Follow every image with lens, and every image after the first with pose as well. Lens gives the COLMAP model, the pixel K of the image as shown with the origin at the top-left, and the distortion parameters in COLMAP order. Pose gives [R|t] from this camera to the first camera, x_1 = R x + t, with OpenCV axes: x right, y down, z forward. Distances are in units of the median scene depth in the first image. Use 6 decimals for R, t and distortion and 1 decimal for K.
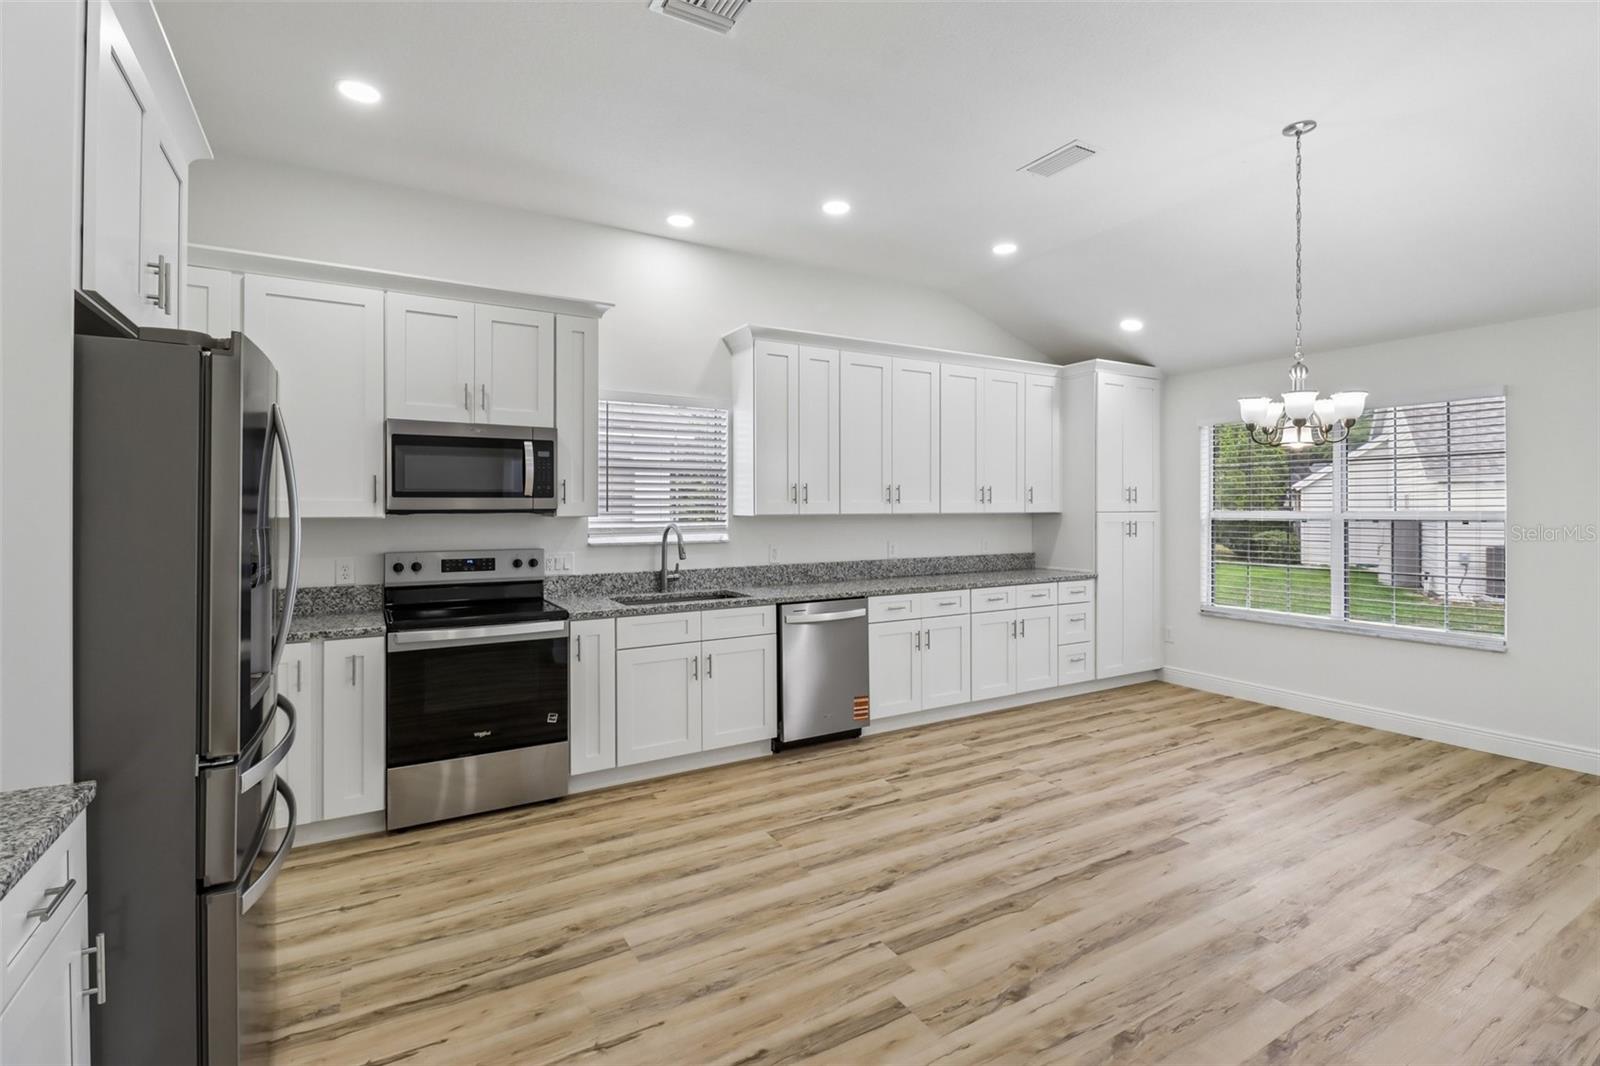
lens RADIAL K [[743.2, 0, 805.4], [0, 743.2, 502.9], [0, 0, 1]] dist [0.001261, -0.012240]
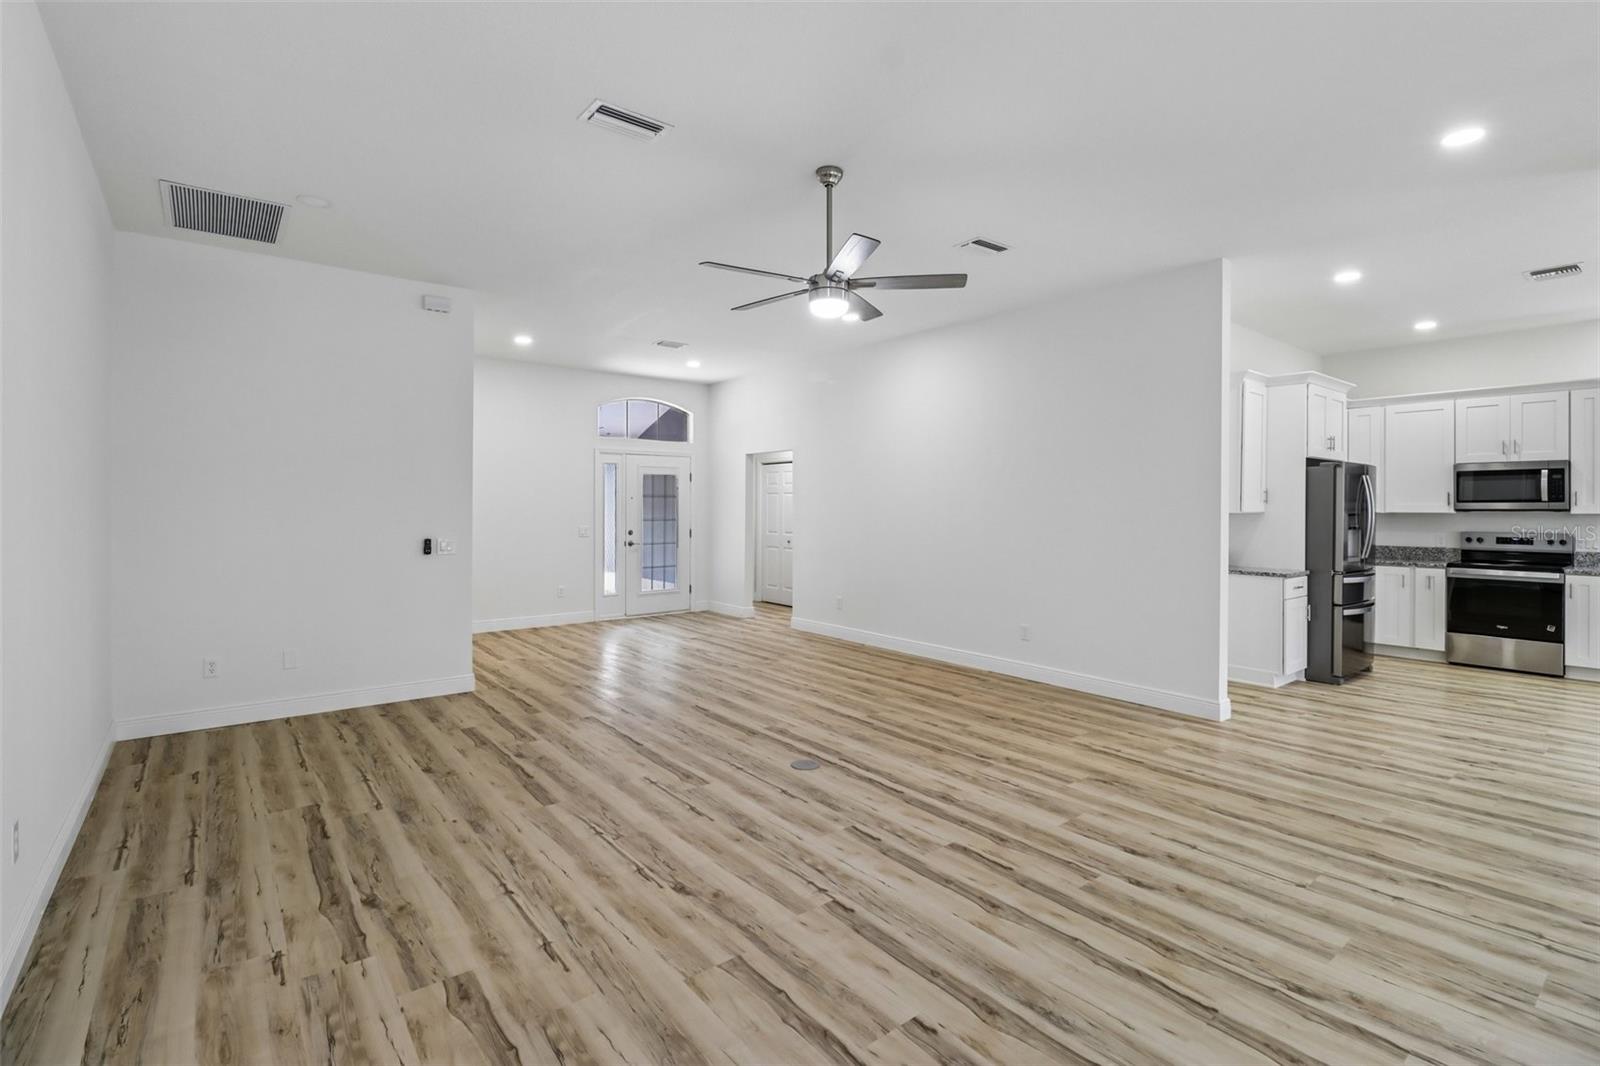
lens RADIAL K [[743.2, 0, 805.4], [0, 743.2, 502.9], [0, 0, 1]] dist [0.001261, -0.012240]
pose [[0.131527, -0.006052, -0.991294, 1.129209], [0.003503, 0.999978, -0.005640, -0.002667], [0.991306, -0.002731, 0.131545, -0.956717]]
